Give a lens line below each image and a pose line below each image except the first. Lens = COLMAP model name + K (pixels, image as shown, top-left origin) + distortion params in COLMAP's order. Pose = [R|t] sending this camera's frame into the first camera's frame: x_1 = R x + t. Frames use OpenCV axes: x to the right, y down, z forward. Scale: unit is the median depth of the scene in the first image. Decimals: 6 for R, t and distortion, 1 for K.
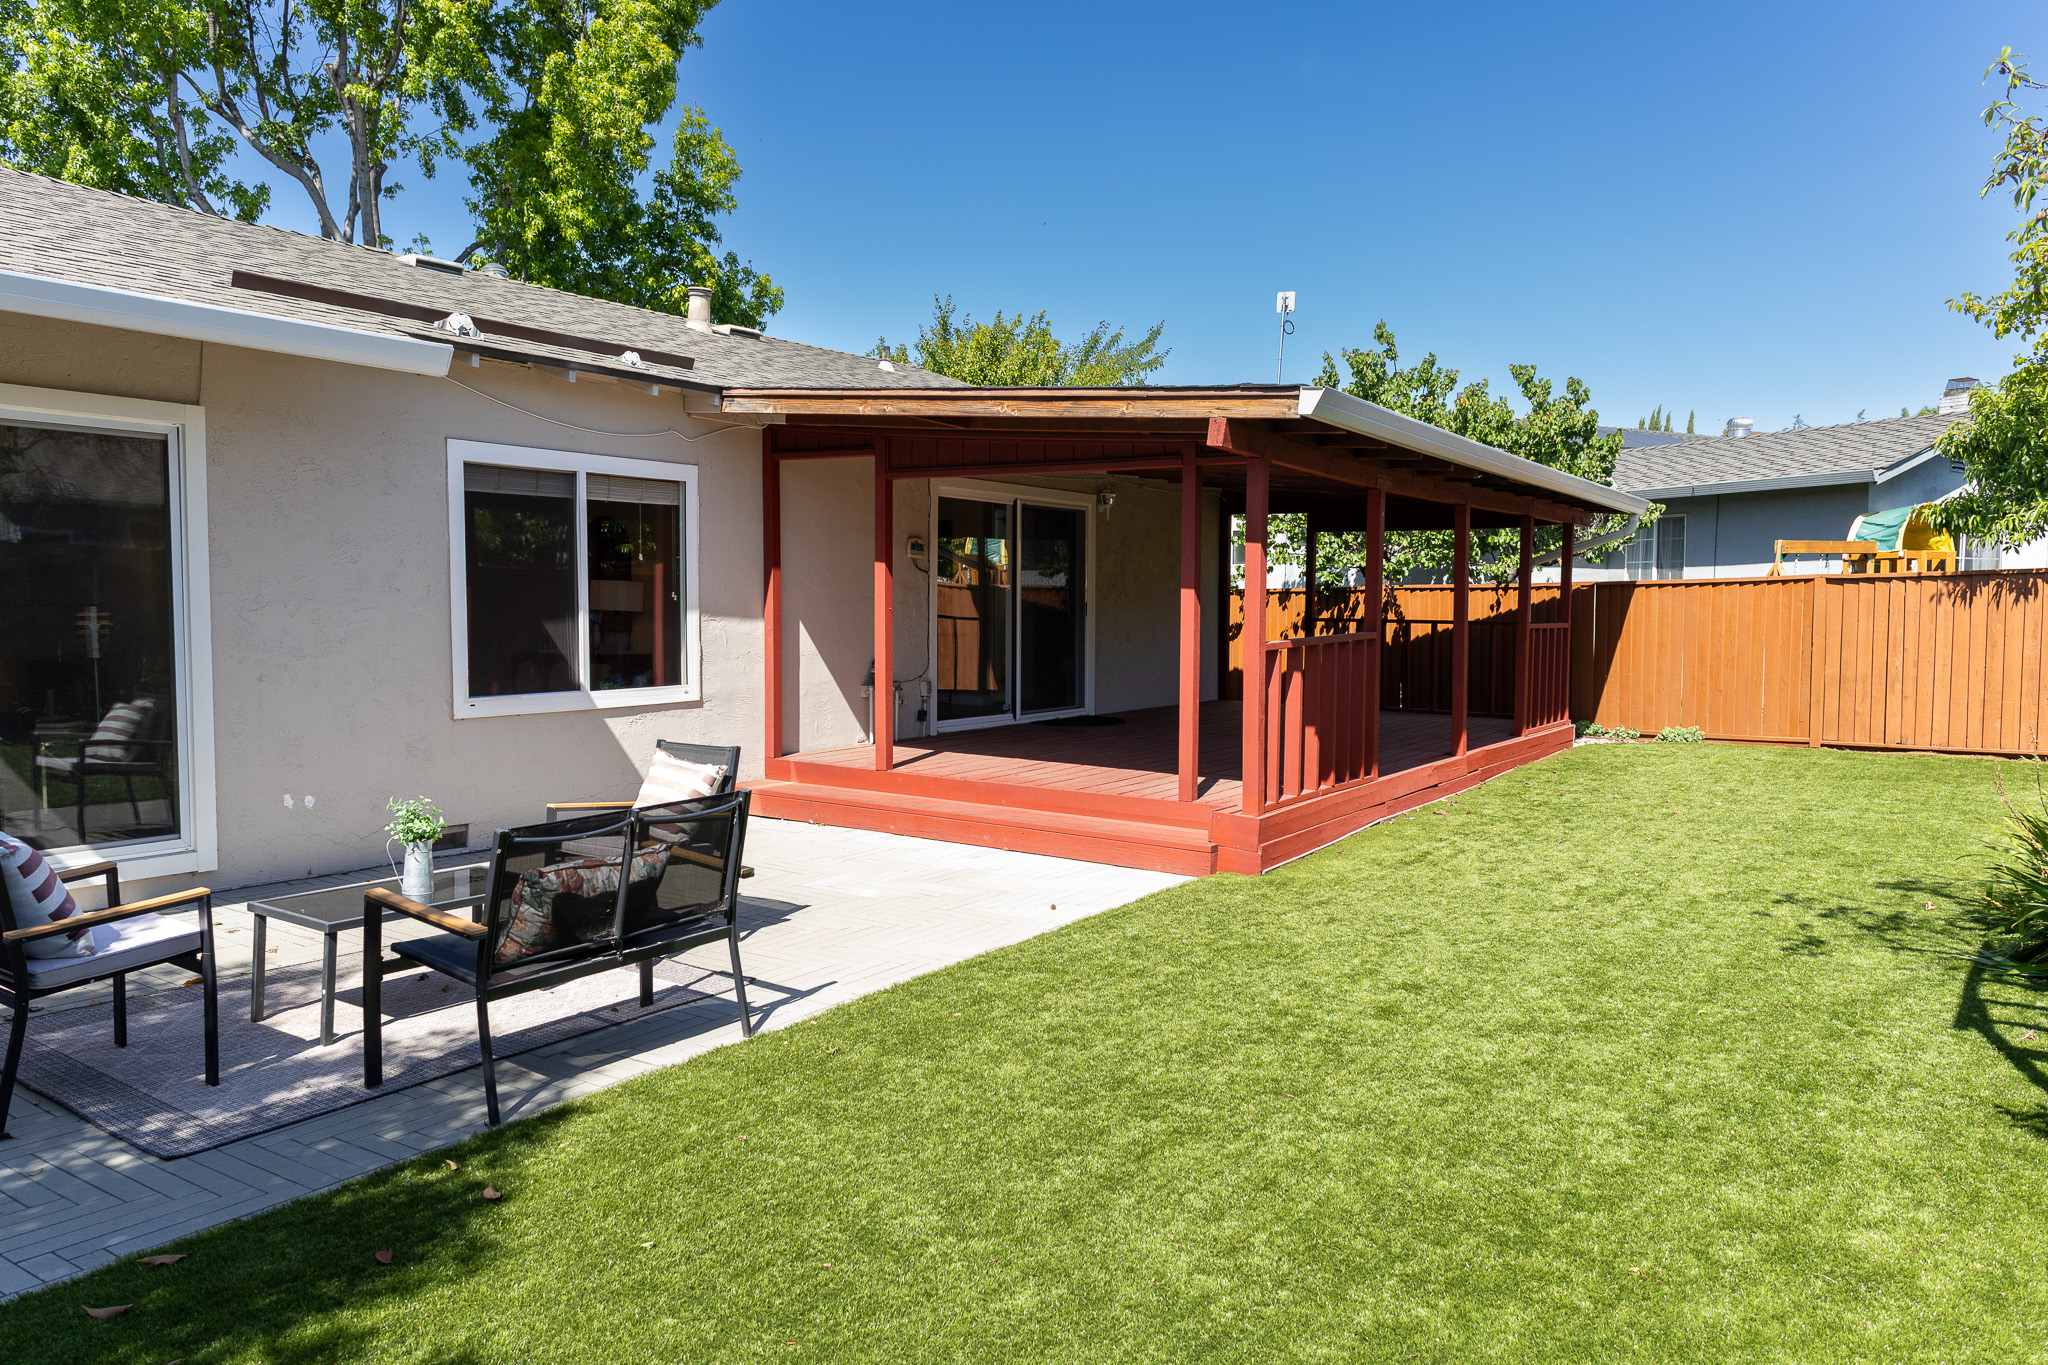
lens RADIAL K [[1417.2, 0, 1024.0], [0, 1417.2, 682.5], [0, 0, 1]] dist [-0.011749, 0.001085]
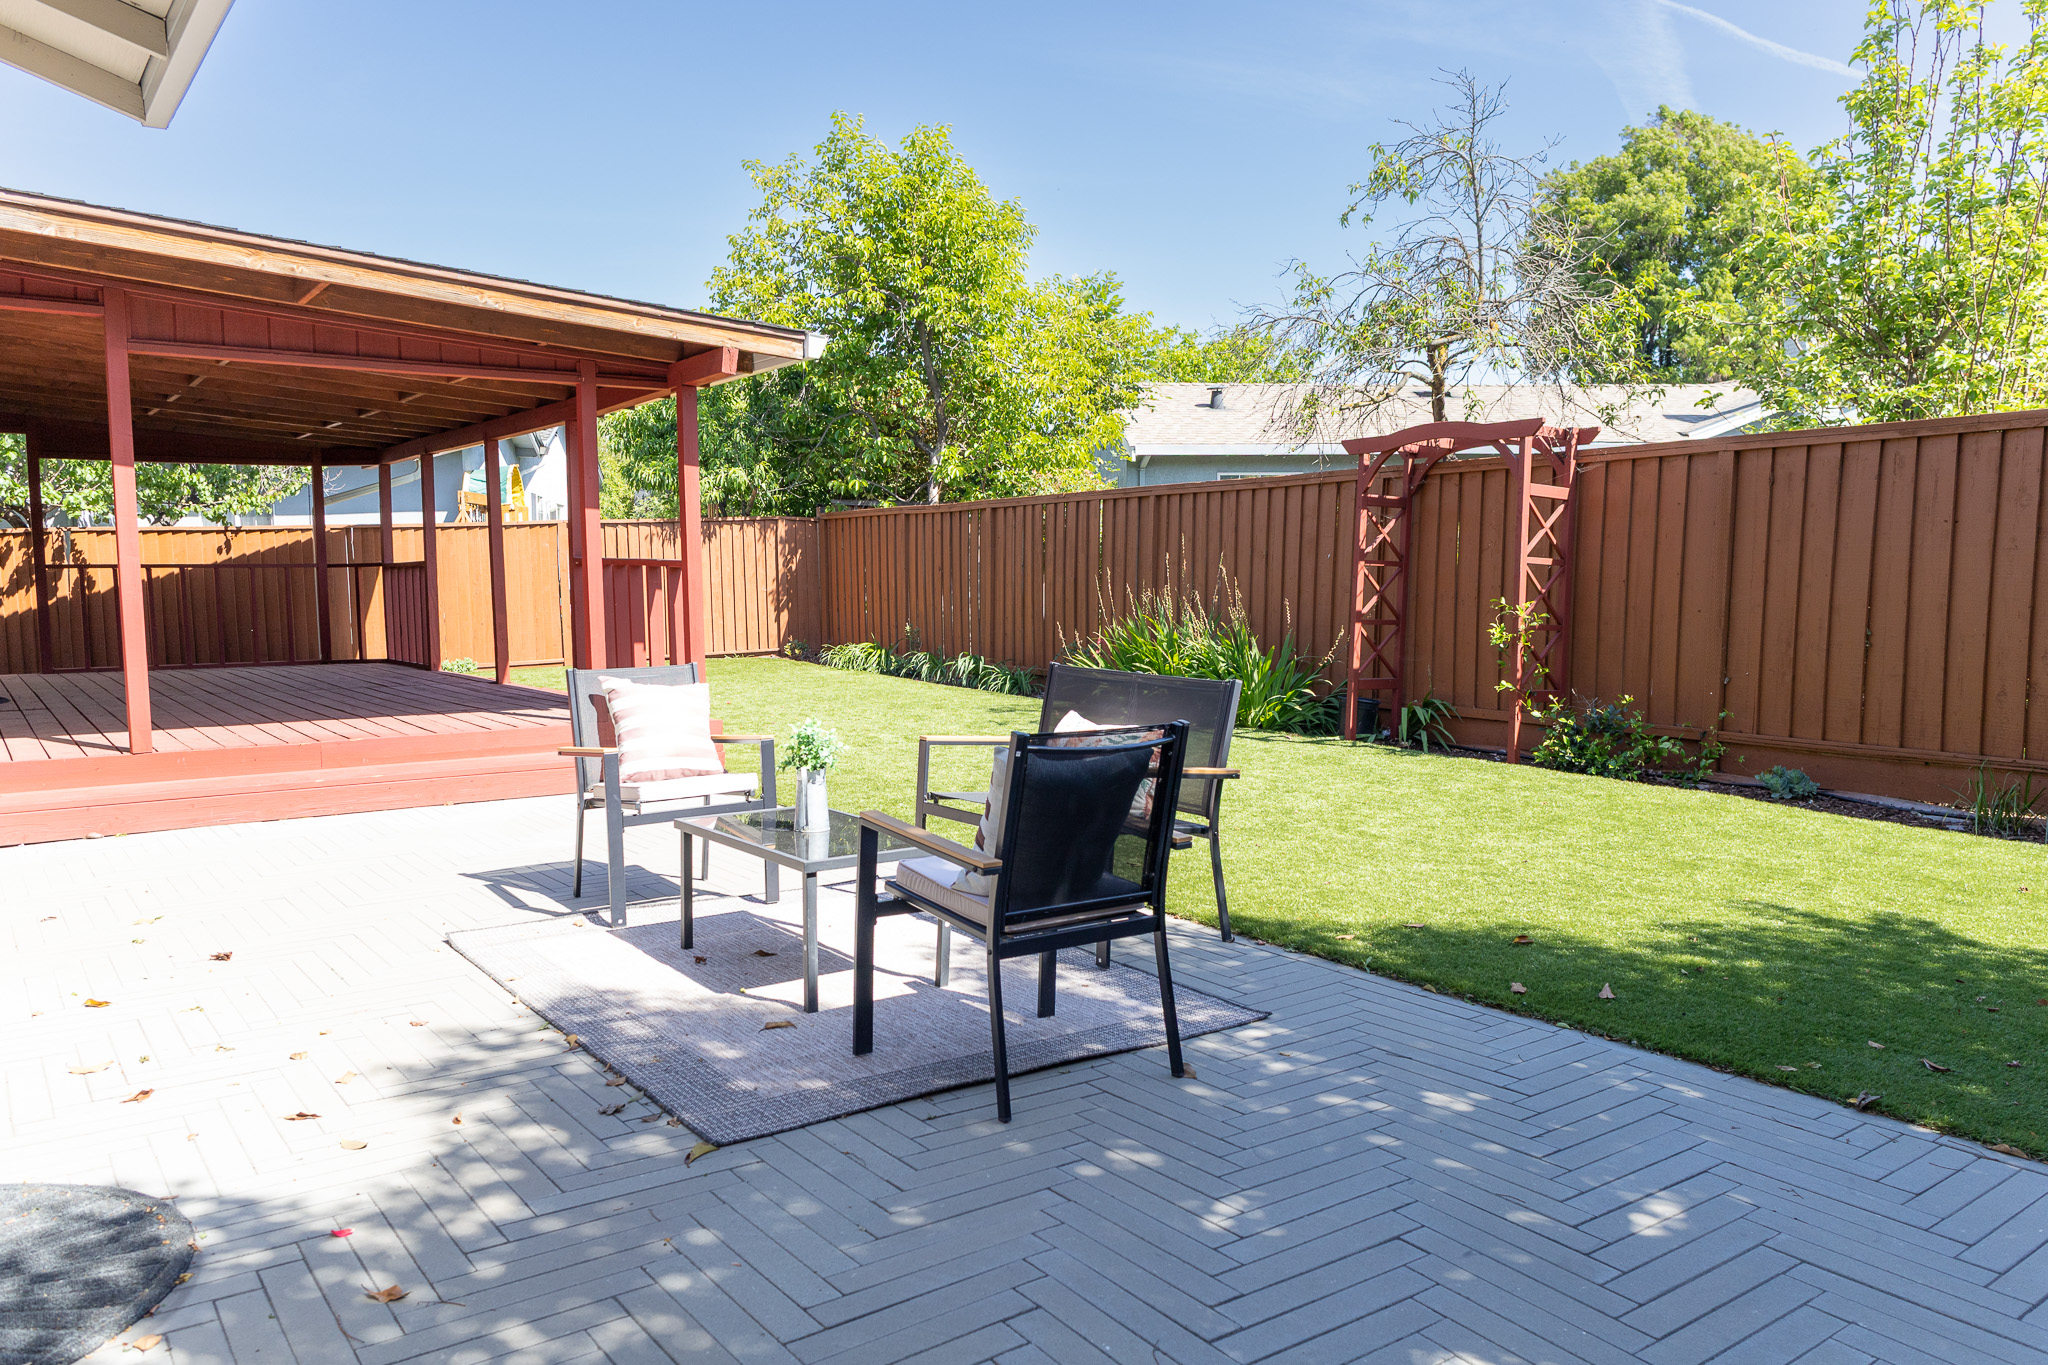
lens RADIAL K [[1452.3, 0, 1024.0], [0, 1452.3, 682.5], [0, 0, 1]] dist [0.029683, 0.001574]
pose [[0.330921, -0.081366, 0.940144, -1.021493], [0.064211, 0.995908, 0.063591, 0.014002], [-0.941471, 0.039324, 0.334791, 0.506338]]
